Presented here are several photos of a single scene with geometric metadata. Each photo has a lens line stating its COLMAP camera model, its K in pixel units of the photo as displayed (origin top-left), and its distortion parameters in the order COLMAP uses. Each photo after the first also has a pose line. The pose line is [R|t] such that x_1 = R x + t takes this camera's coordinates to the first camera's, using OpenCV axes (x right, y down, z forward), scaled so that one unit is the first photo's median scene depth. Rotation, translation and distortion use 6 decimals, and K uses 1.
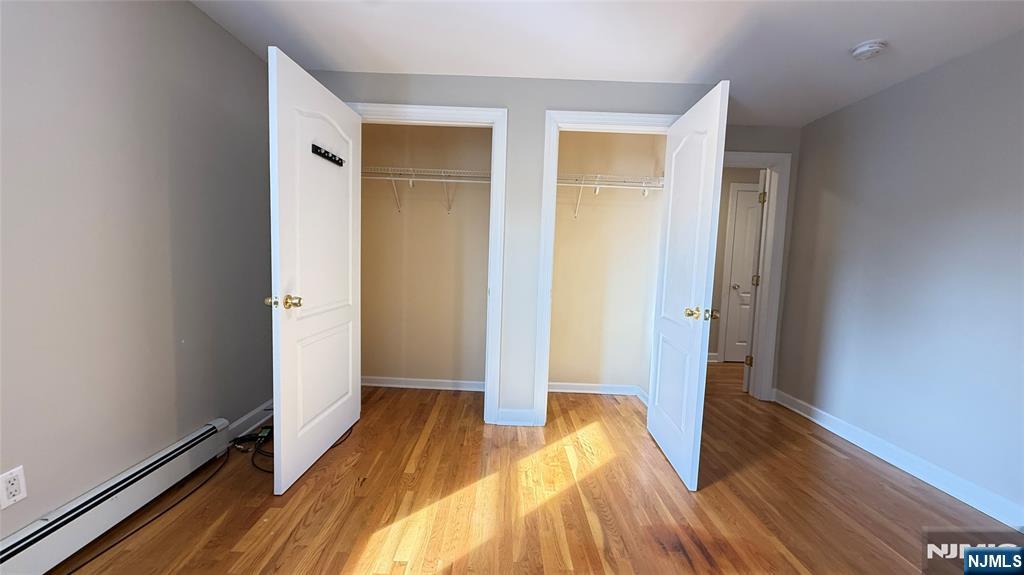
lens RADIAL K [[408.2, 0, 509.4], [0, 408.2, 288.5], [0, 0, 1]] dist [-0.000694, -0.000087]
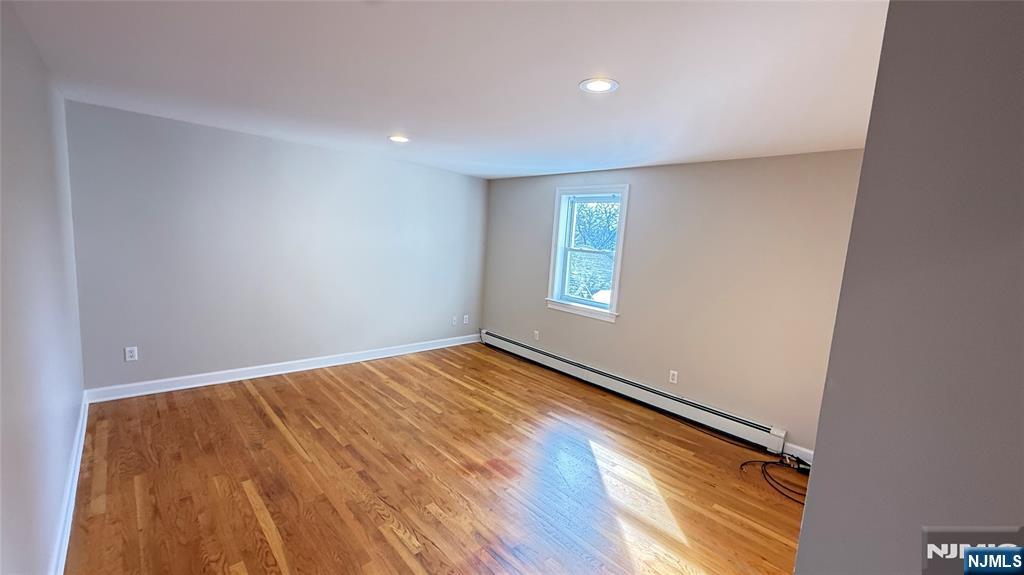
lens RADIAL K [[408.2, 0, 509.4], [0, 408.2, 288.5], [0, 0, 1]] dist [-0.000694, -0.000087]
pose [[-0.730882, -0.002600, -0.682498, 1.010799], [-0.153202, 0.975099, 0.160348, -0.261913], [0.665086, 0.221756, -0.713081, 1.334006]]
